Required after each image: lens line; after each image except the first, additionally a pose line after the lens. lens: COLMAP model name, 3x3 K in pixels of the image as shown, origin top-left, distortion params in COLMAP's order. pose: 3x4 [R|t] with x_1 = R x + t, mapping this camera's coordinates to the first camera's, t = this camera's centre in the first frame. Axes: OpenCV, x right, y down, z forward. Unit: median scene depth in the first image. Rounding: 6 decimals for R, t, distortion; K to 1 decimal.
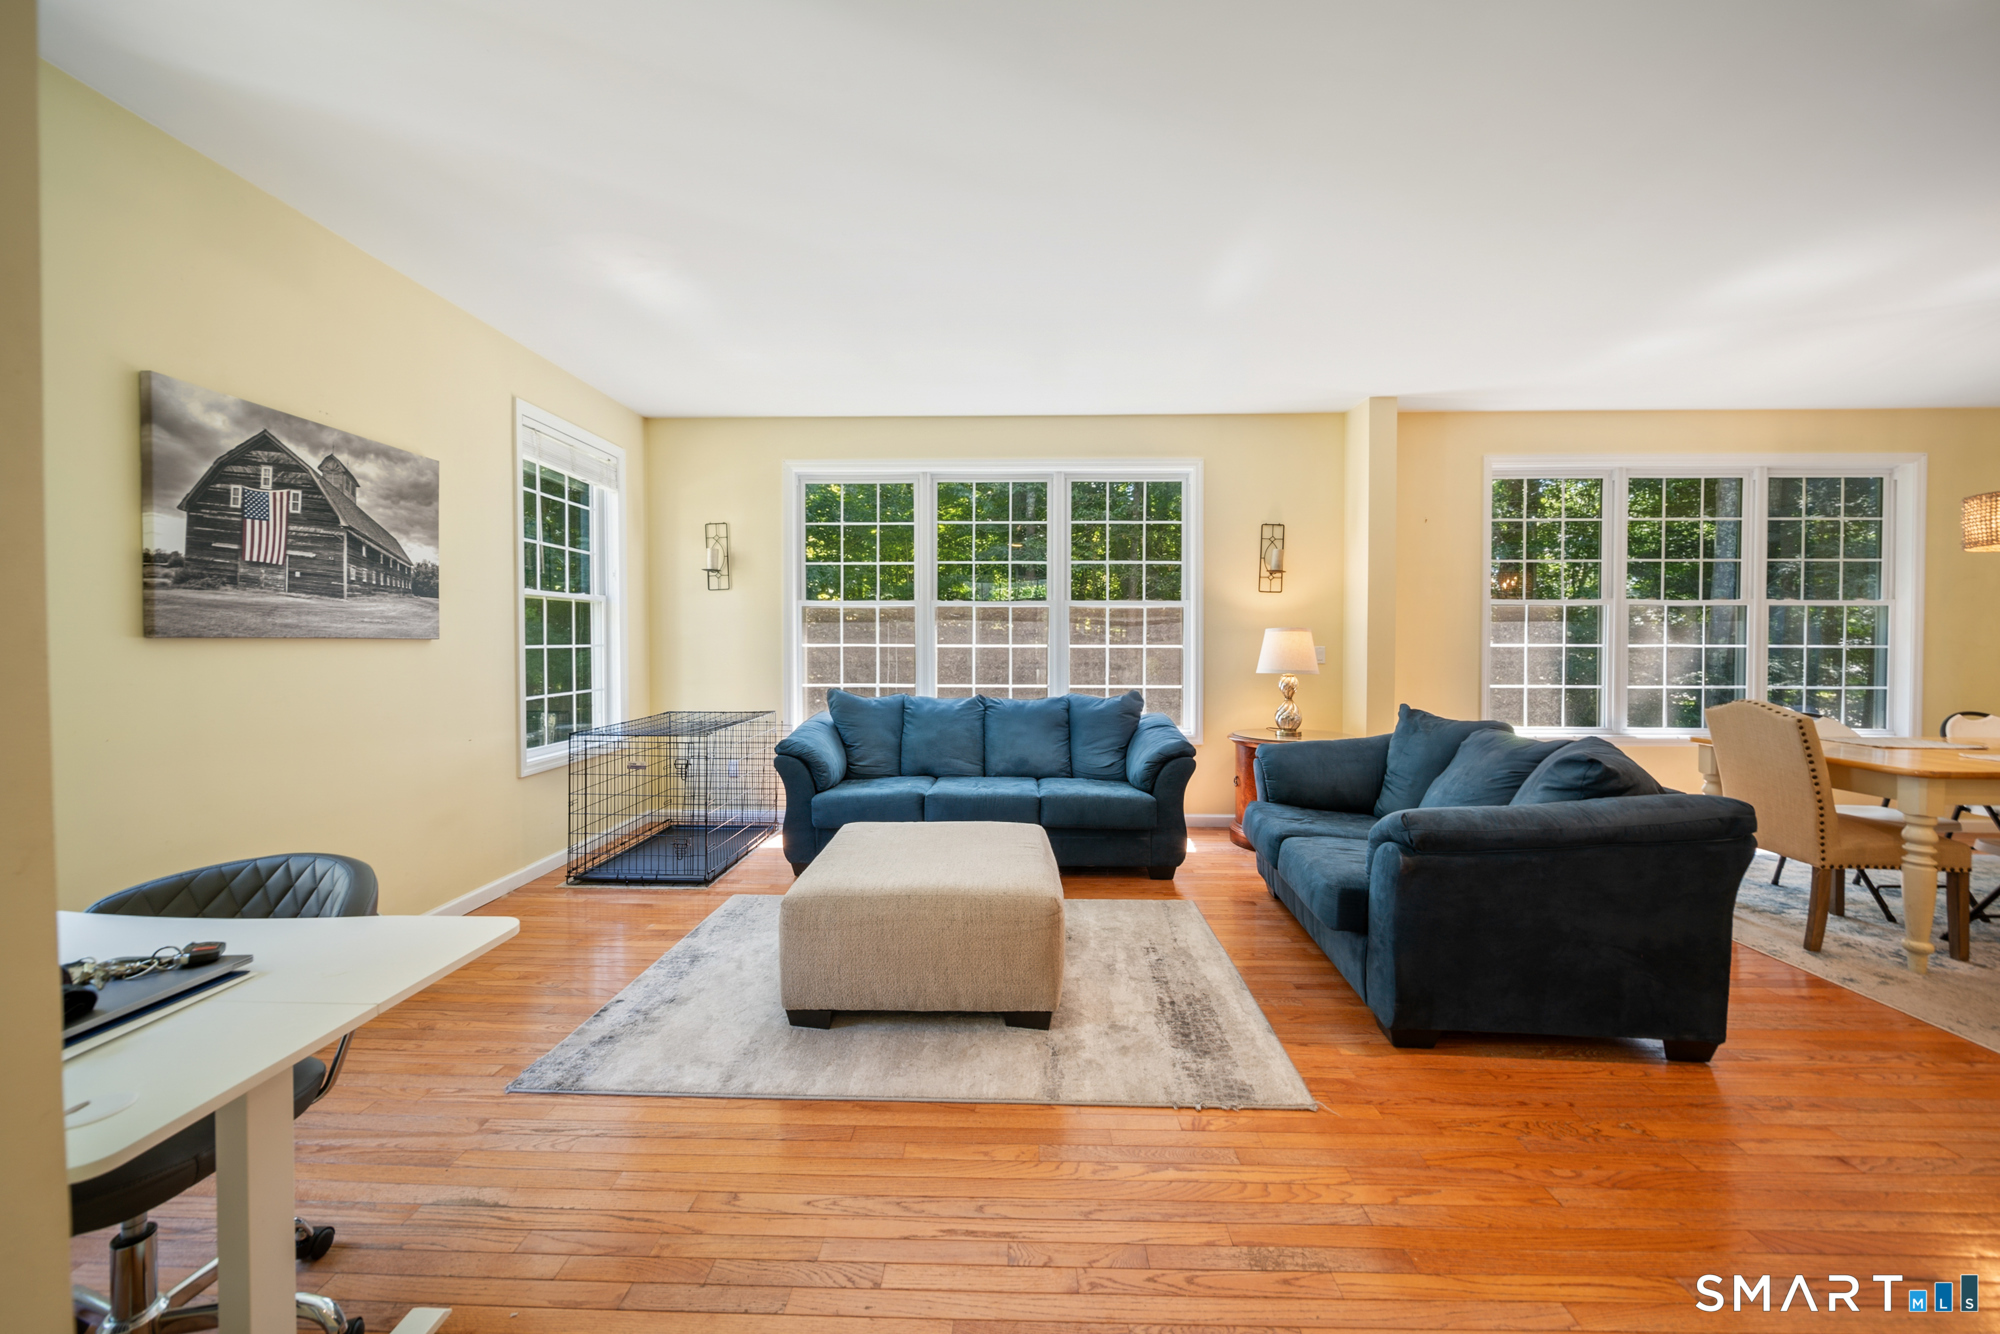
lens RADIAL K [[696.3, 0, 990.4], [0, 696.3, 657.6], [0, 0, 1]] dist [-0.001773, -0.000183]
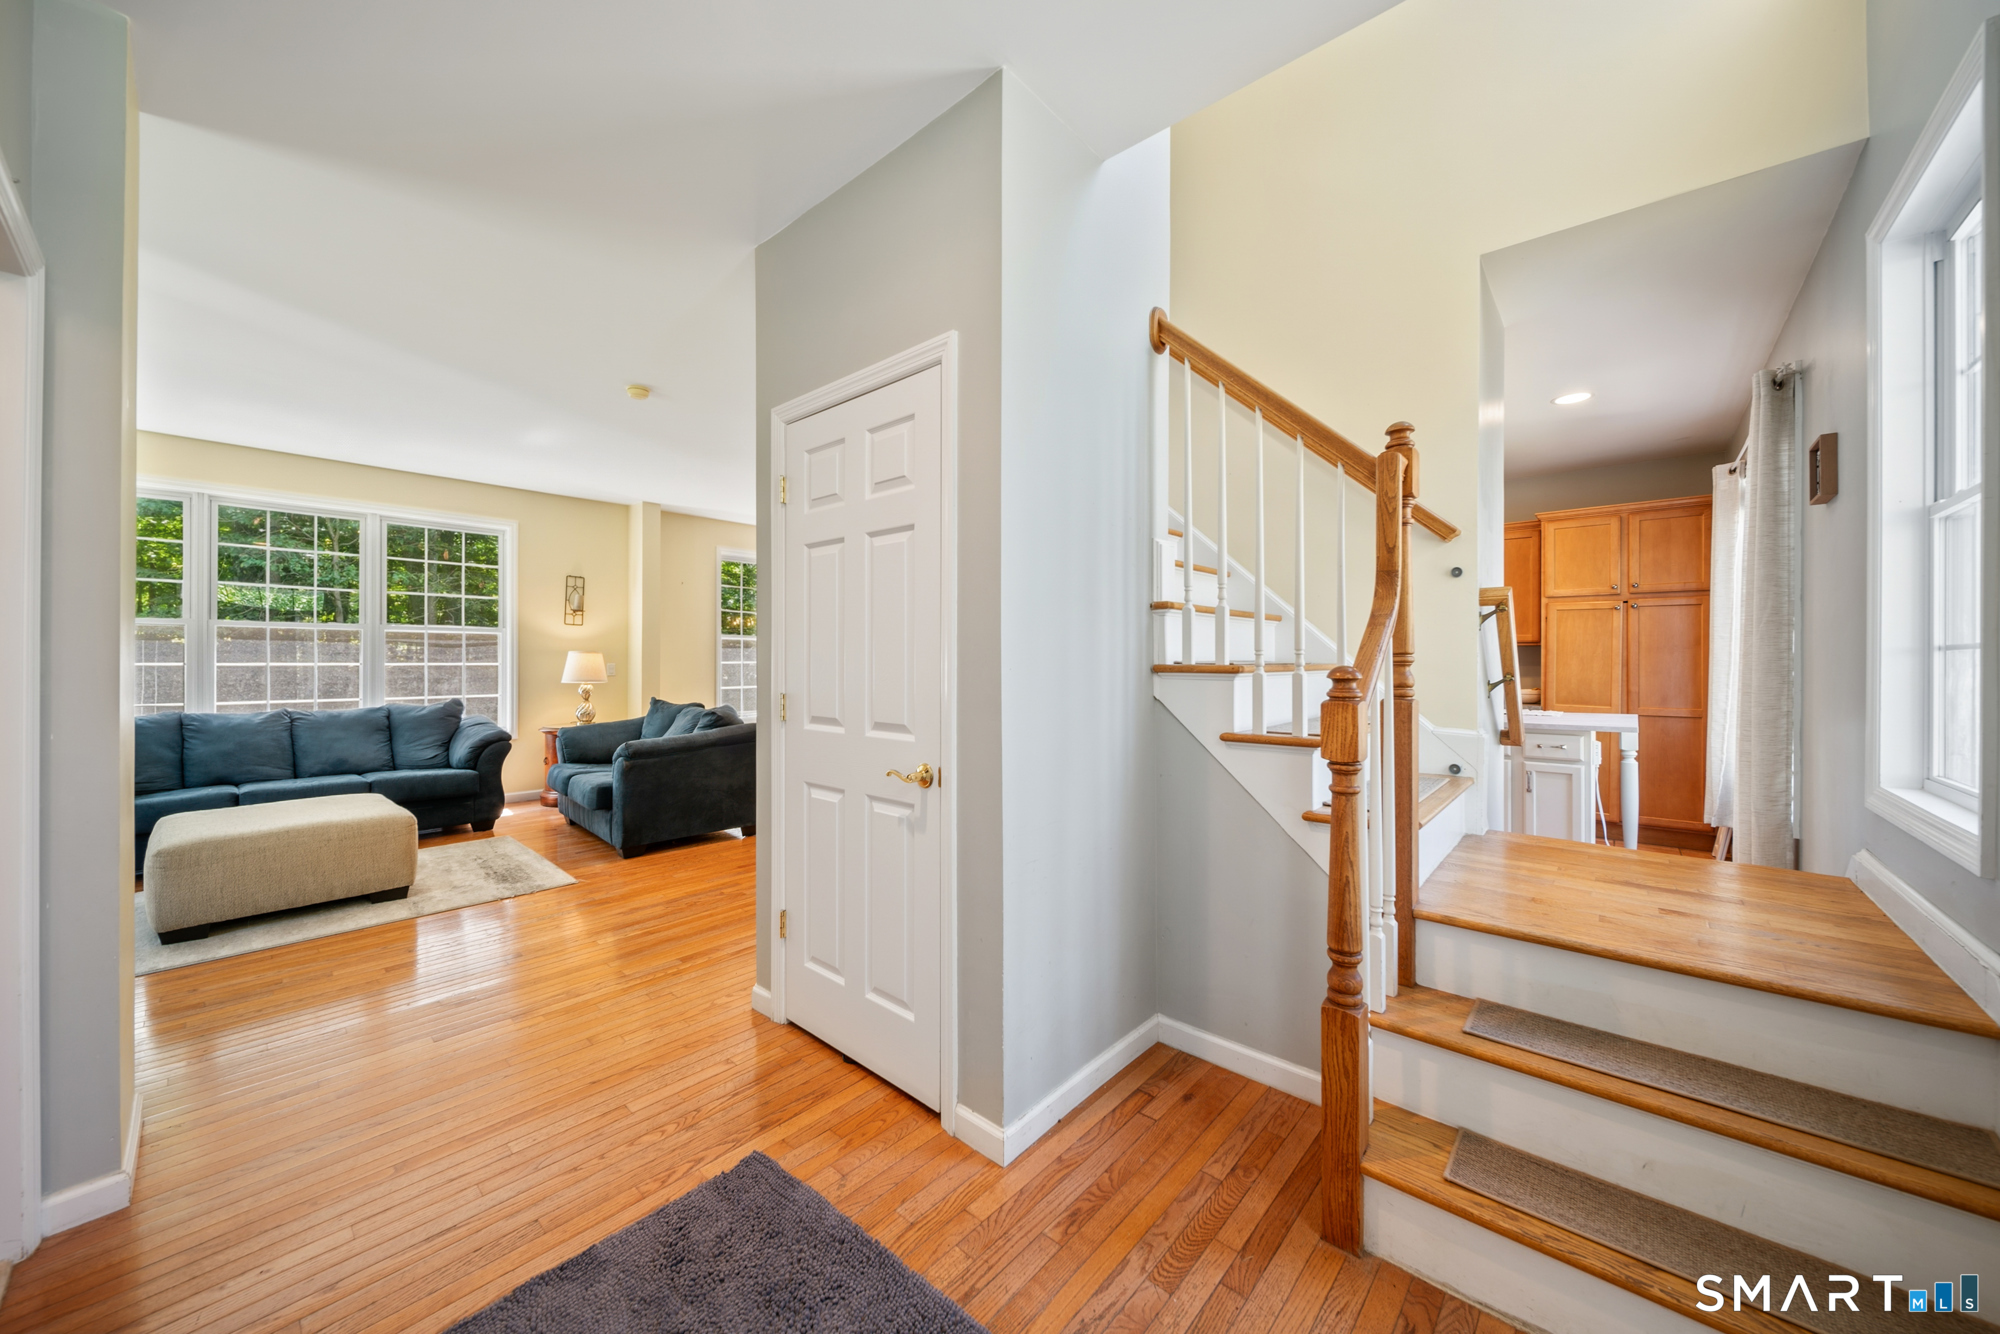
lens RADIAL K [[696.3, 0, 990.4], [0, 696.3, 657.6], [0, 0, 1]] dist [-0.001773, -0.000183]
pose [[0.631031, 0.003284, 0.775750, -0.171398], [0.016703, 0.999702, -0.017819, 0.011510], [-0.775577, 0.024201, 0.630788, -0.592925]]
